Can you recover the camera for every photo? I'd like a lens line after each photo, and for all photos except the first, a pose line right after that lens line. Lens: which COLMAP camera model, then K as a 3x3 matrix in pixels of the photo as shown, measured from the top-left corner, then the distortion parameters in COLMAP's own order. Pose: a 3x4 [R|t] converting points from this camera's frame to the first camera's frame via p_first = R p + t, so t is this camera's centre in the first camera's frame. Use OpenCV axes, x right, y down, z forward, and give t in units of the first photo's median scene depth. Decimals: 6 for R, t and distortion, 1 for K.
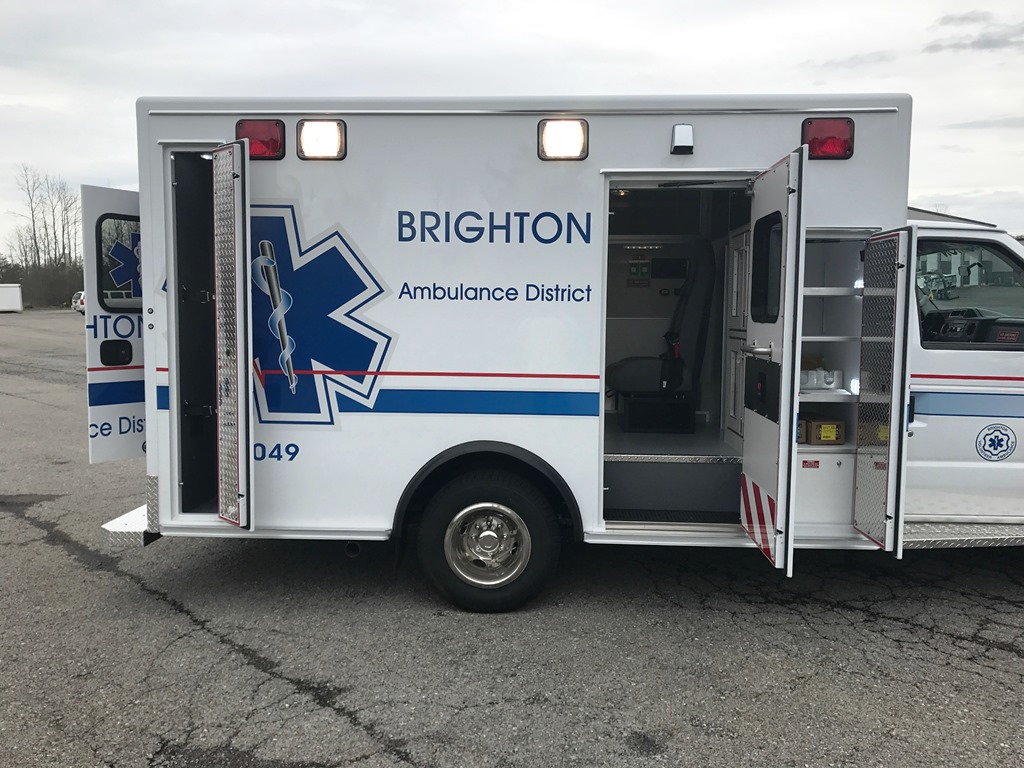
lens RADIAL K [[846.0, 0, 509.4], [0, 846.0, 376.2], [0, 0, 1]] dist [0.013551, -0.004255]
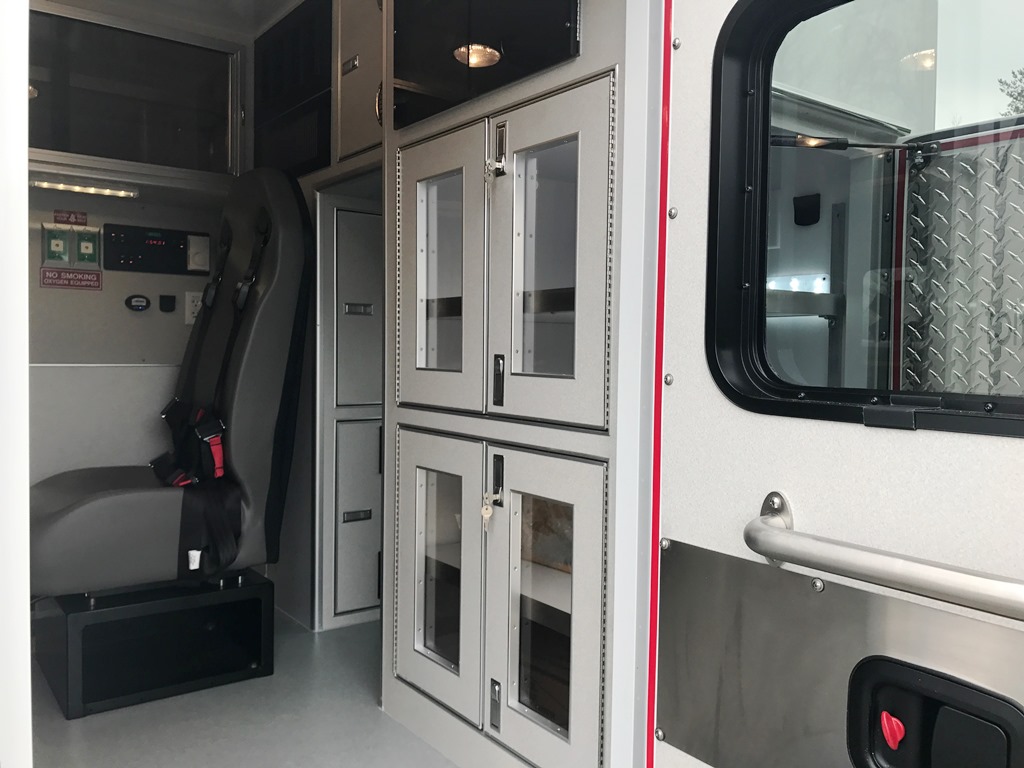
lens RADIAL K [[846.0, 0, 509.4], [0, 846.0, 376.2], [0, 0, 1]] dist [0.013551, -0.004255]
pose [[0.771097, -0.019466, 0.636420, 0.038867], [0.041698, 0.998931, -0.019968, -0.033471], [-0.635351, 0.041935, 0.771084, 0.401644]]
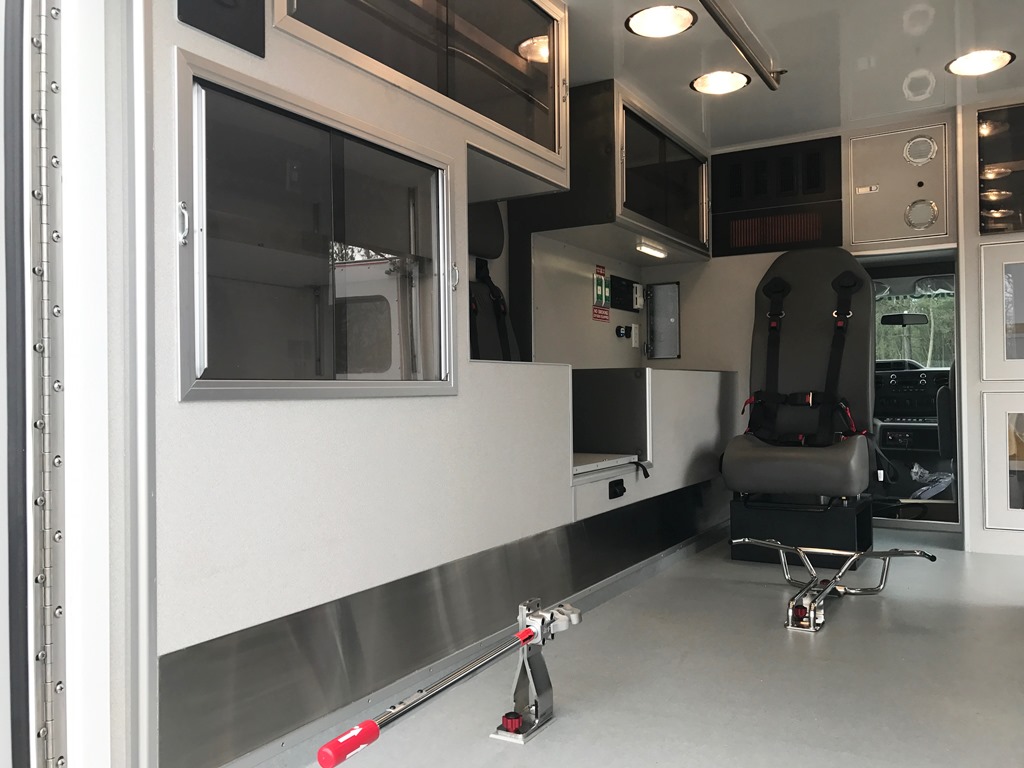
lens RADIAL K [[846.0, 0, 509.4], [0, 846.0, 376.2], [0, 0, 1]] dist [0.013551, -0.004255]
pose [[0.464748, 0.003735, 0.885435, -0.293413], [0.086728, 0.994991, -0.049719, -0.033106], [-0.881185, 0.099899, 0.462096, 0.590349]]
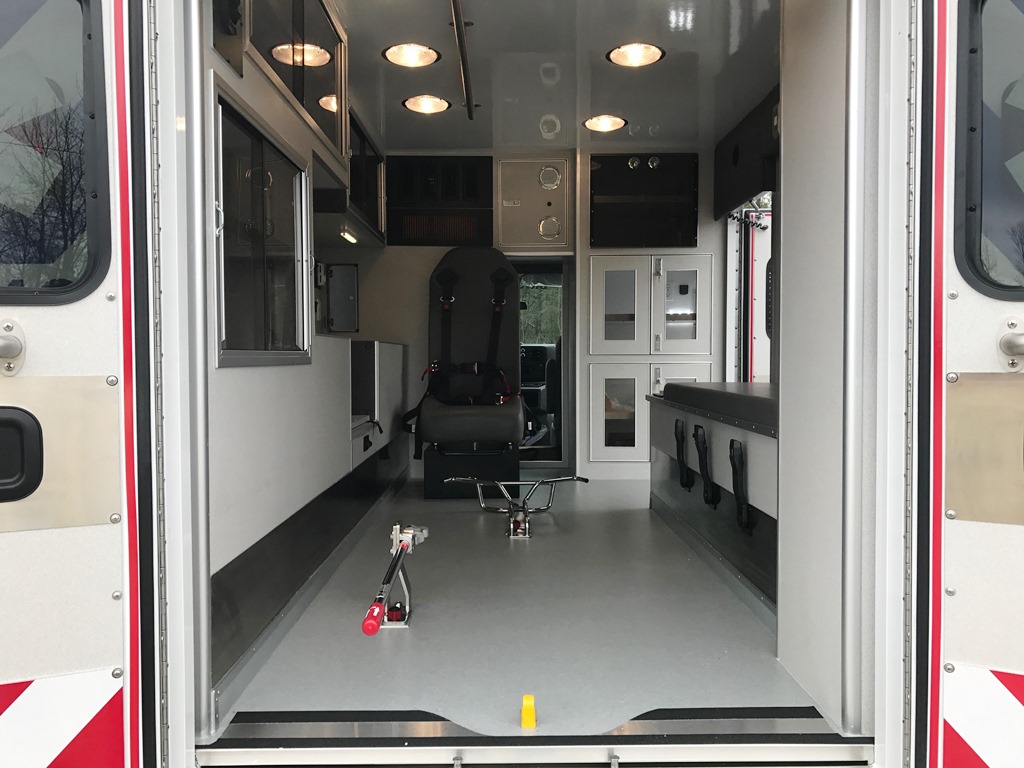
lens RADIAL K [[835.7, 0, 512.0], [0, 835.7, 384.0], [0, 0, 1]] dist [0.096015, -0.001398]
pose [[-0.061433, -0.037987, 0.997388, -0.370488], [0.083153, 0.995607, 0.043041, -0.040144], [-0.994641, 0.085580, -0.058004, 0.659889]]
